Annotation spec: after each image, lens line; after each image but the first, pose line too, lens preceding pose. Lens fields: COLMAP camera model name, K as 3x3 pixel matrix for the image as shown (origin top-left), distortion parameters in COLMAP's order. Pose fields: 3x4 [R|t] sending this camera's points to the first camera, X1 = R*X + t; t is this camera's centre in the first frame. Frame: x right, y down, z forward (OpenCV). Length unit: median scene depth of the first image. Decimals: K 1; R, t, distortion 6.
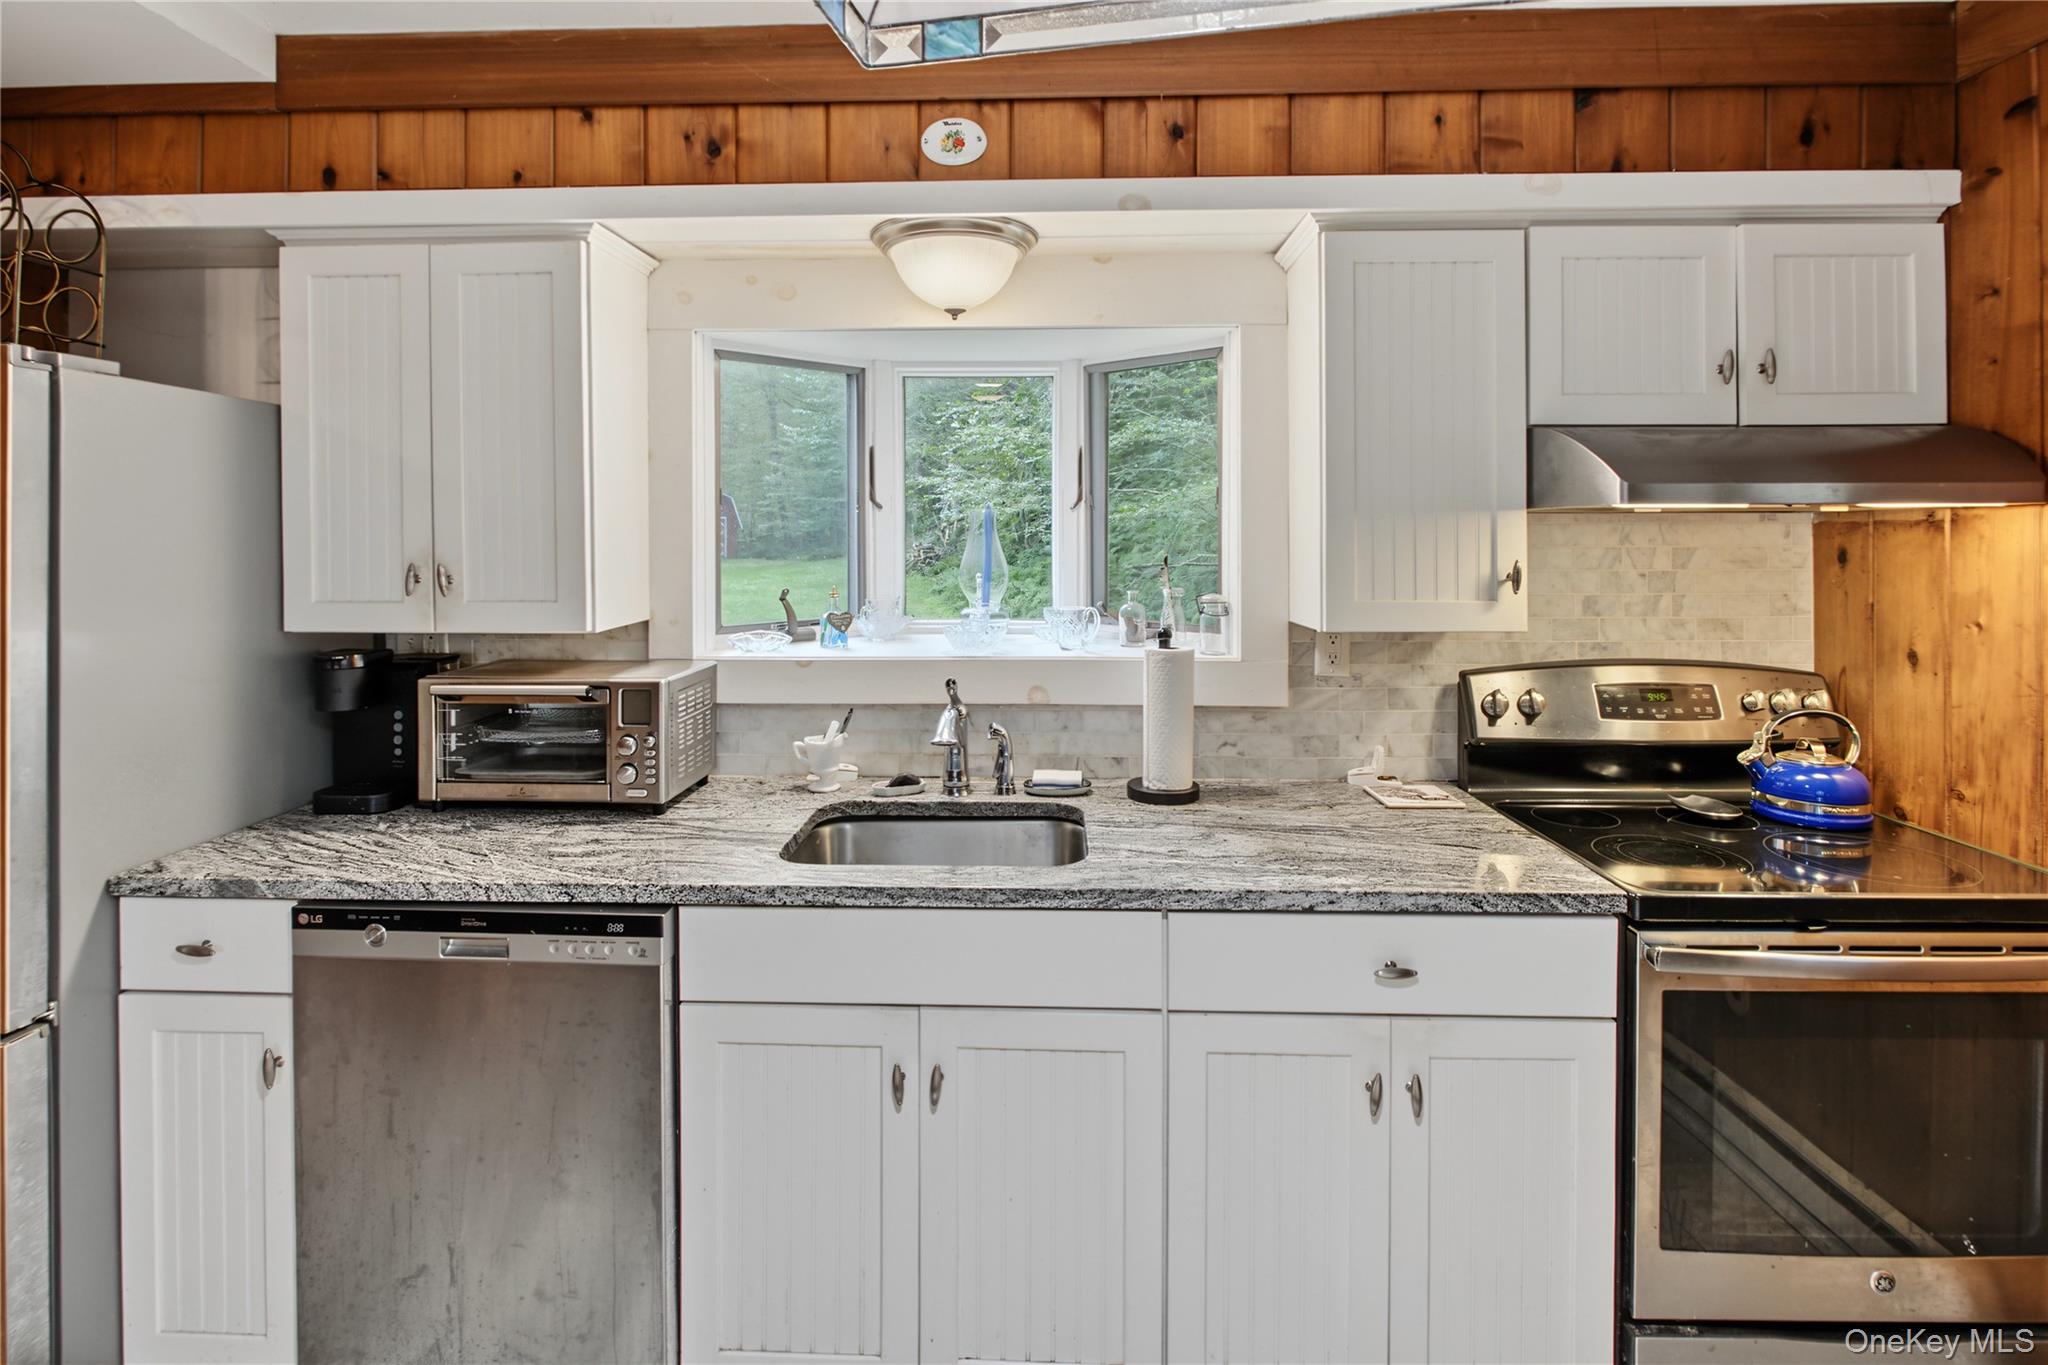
lens RADIAL K [[870.7, 0, 989.0], [0, 870.7, 538.8], [0, 0, 1]] dist [-0.005231, -0.000208]
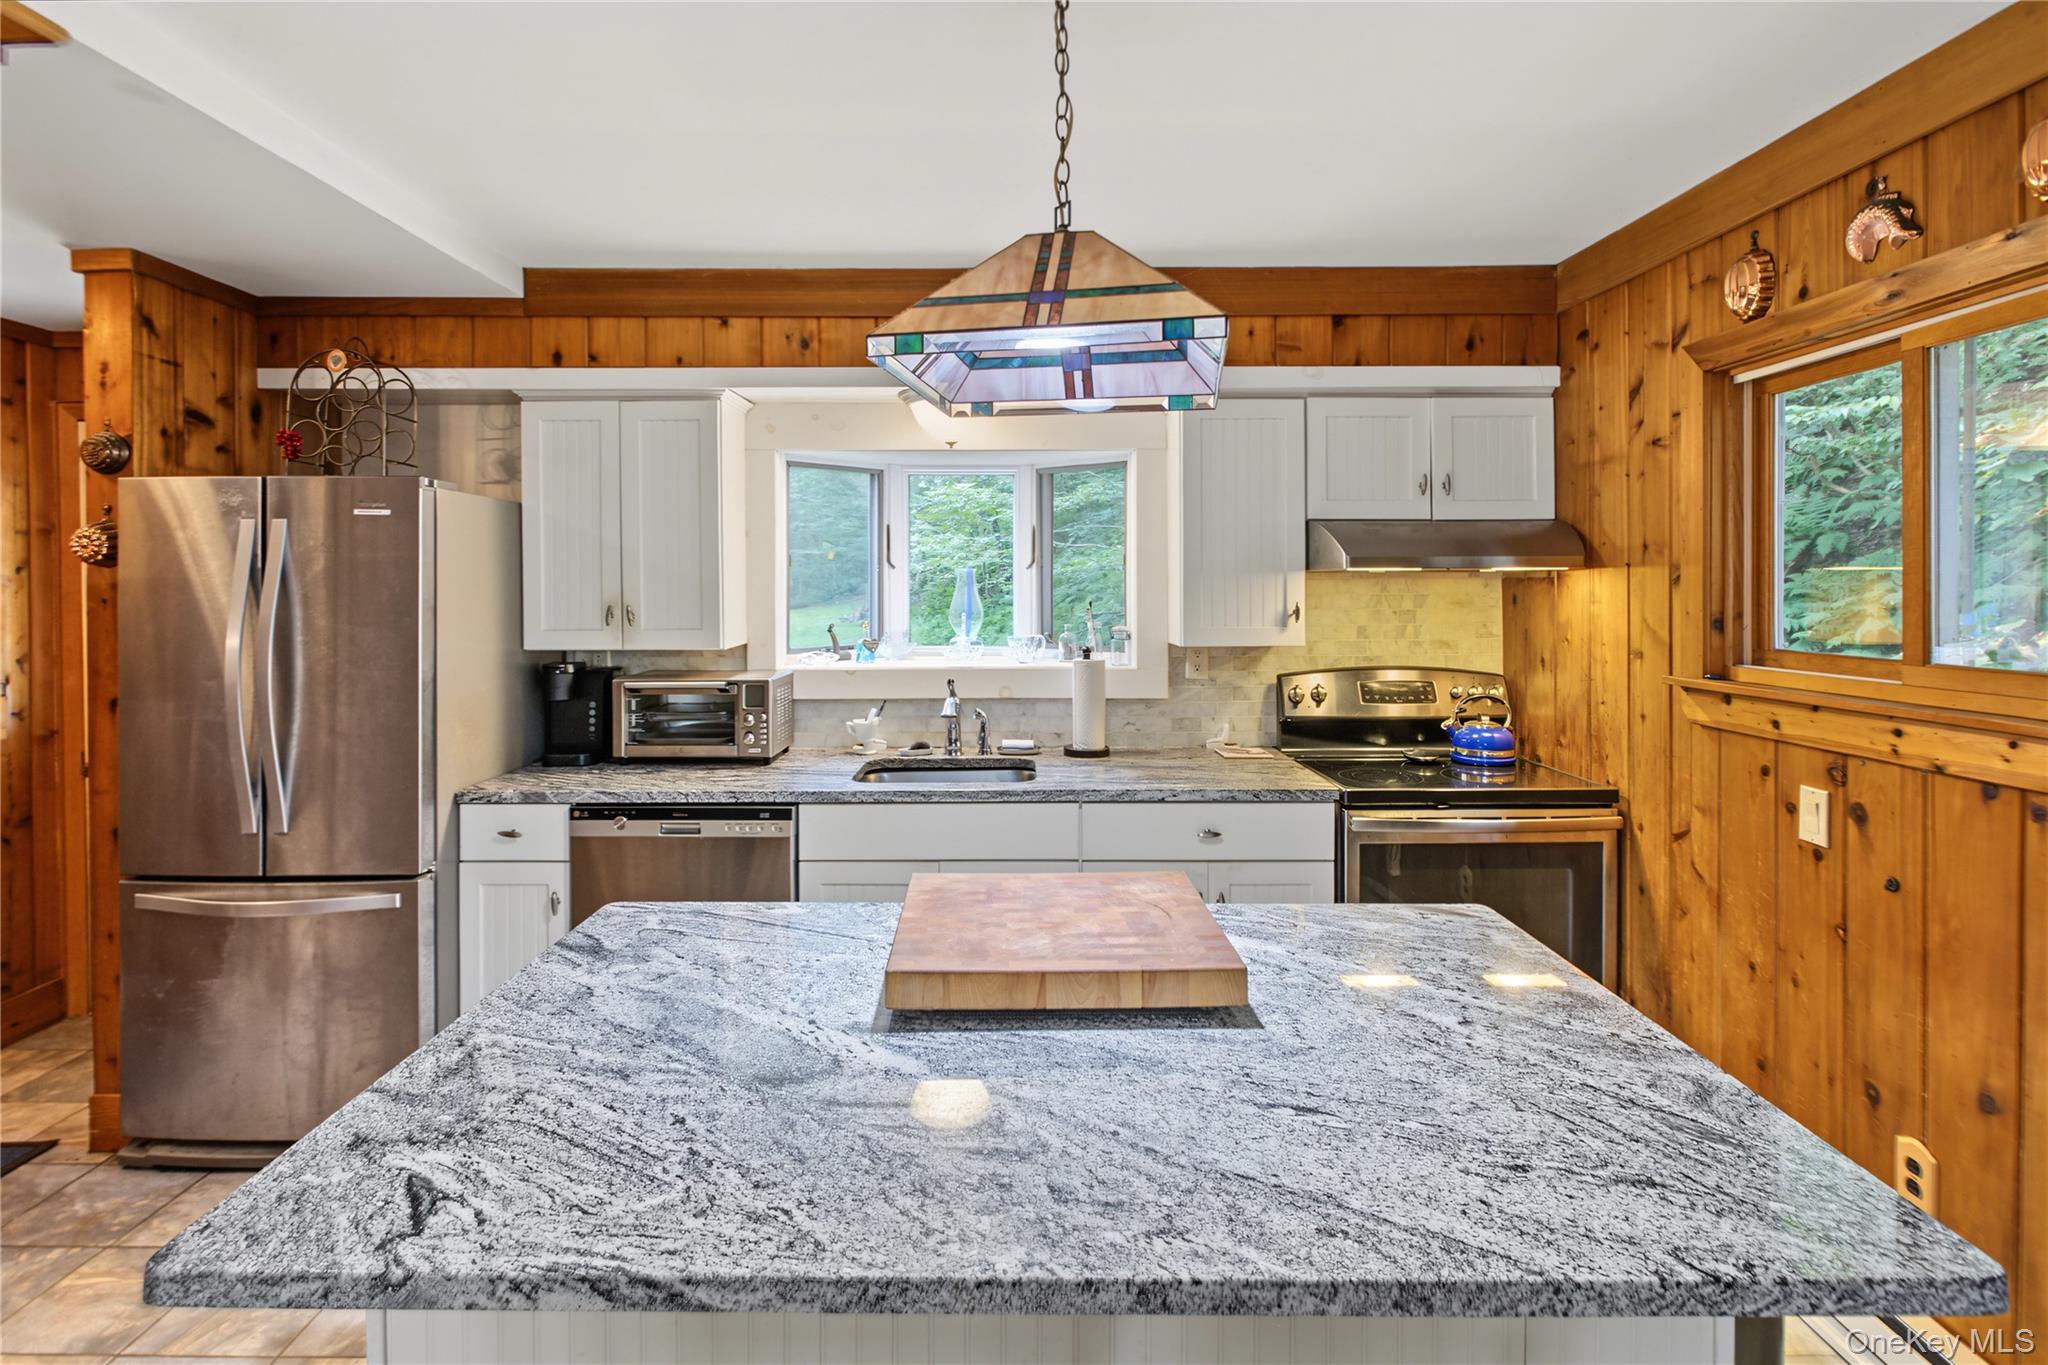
lens RADIAL K [[958.2, 0, 1019.2], [0, 958.2, 589.0], [0, 0, 1]] dist [-0.002674, -0.000277]
pose [[0.995588, -0.000817, 0.093832, -0.085074], [0.001183, 0.999992, -0.003846, 0.006567], [-0.093828, 0.003940, 0.995581, -0.738516]]
